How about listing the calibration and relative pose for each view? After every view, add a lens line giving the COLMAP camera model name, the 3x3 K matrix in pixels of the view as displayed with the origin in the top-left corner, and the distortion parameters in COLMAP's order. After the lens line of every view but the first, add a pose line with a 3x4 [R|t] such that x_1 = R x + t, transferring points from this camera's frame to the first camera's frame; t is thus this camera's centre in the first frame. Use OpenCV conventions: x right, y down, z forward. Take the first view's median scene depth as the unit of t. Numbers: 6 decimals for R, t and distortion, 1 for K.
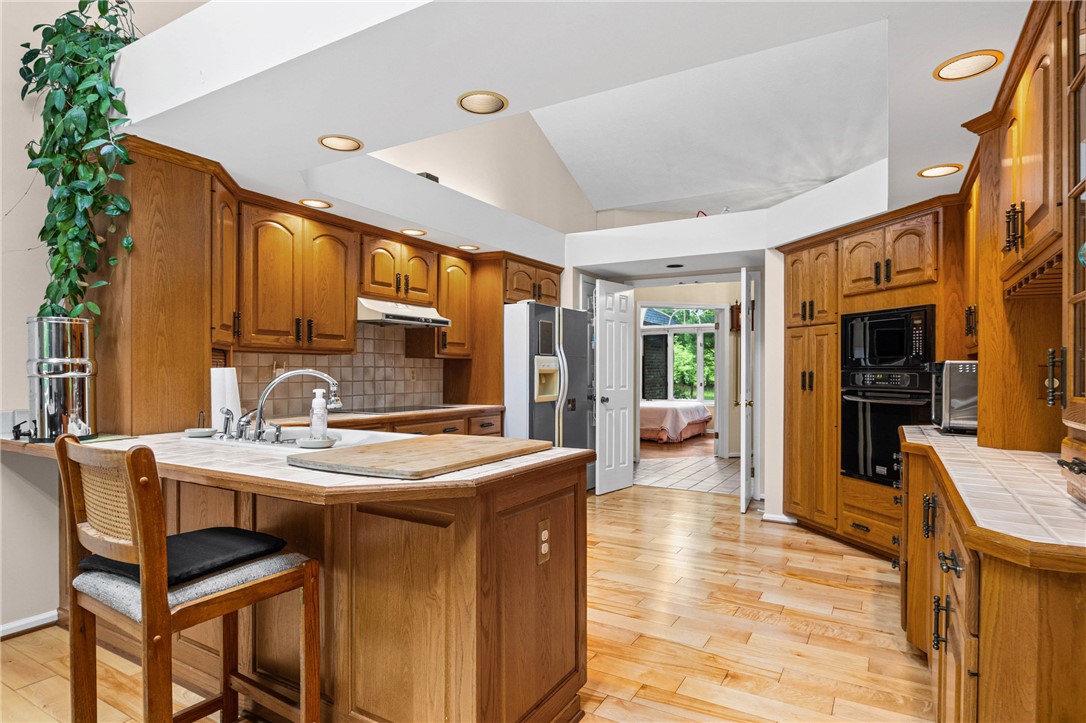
lens RADIAL K [[589.0, 0, 548.2], [0, 589.0, 373.4], [0, 0, 1]] dist [-0.006957, 0.002093]
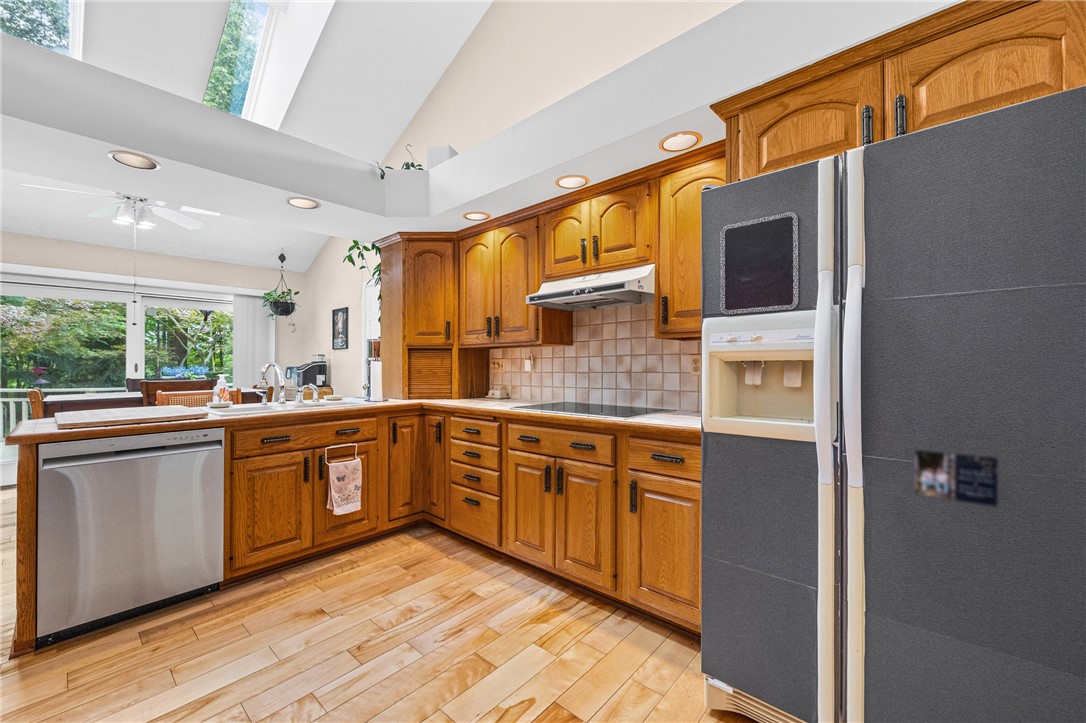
lens RADIAL K [[439.8, 0, 544.9], [0, 439.8, 359.6], [0, 0, 1]] dist [-0.008209, 0.001222]
pose [[-0.197551, -0.013245, -0.980203, 0.380310], [0.004416, 0.999887, -0.014401, 0.003463], [0.980283, -0.007174, -0.197471, 1.186044]]
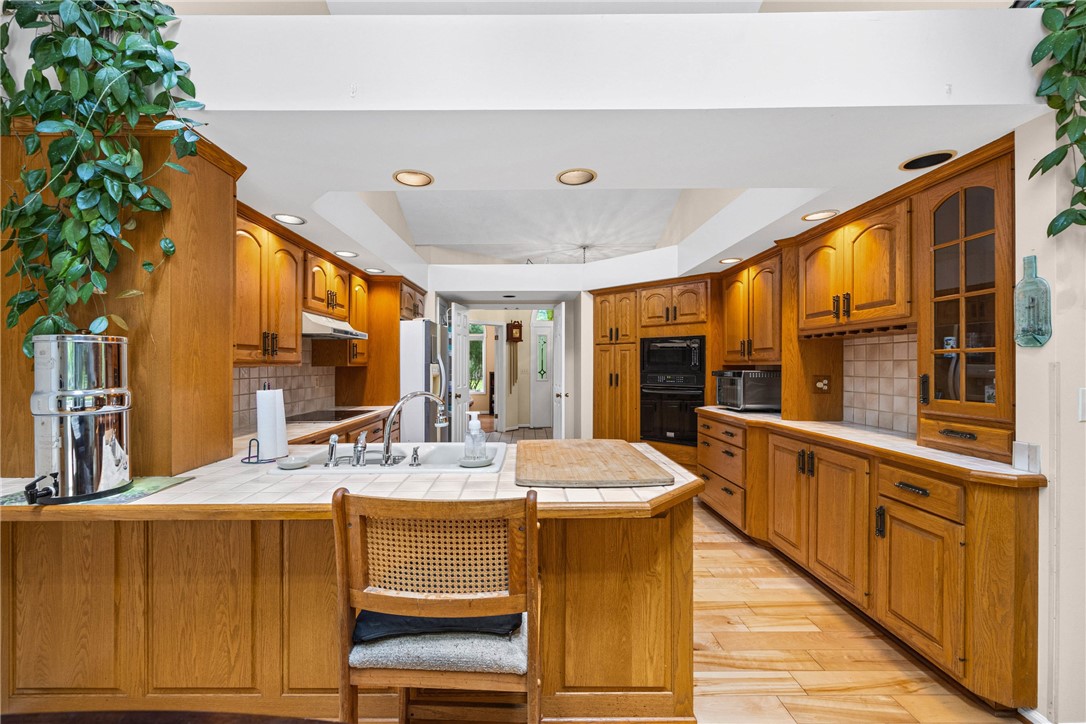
lens RADIAL K [[439.8, 0, 540.0], [0, 439.8, 365.6], [0, 0, 1]] dist [-0.008209, 0.001222]
pose [[0.863942, -0.007811, 0.503530, -0.366671], [0.009879, 0.999950, -0.001439, -0.029606], [-0.503494, 0.006217, 0.863976, 0.125916]]
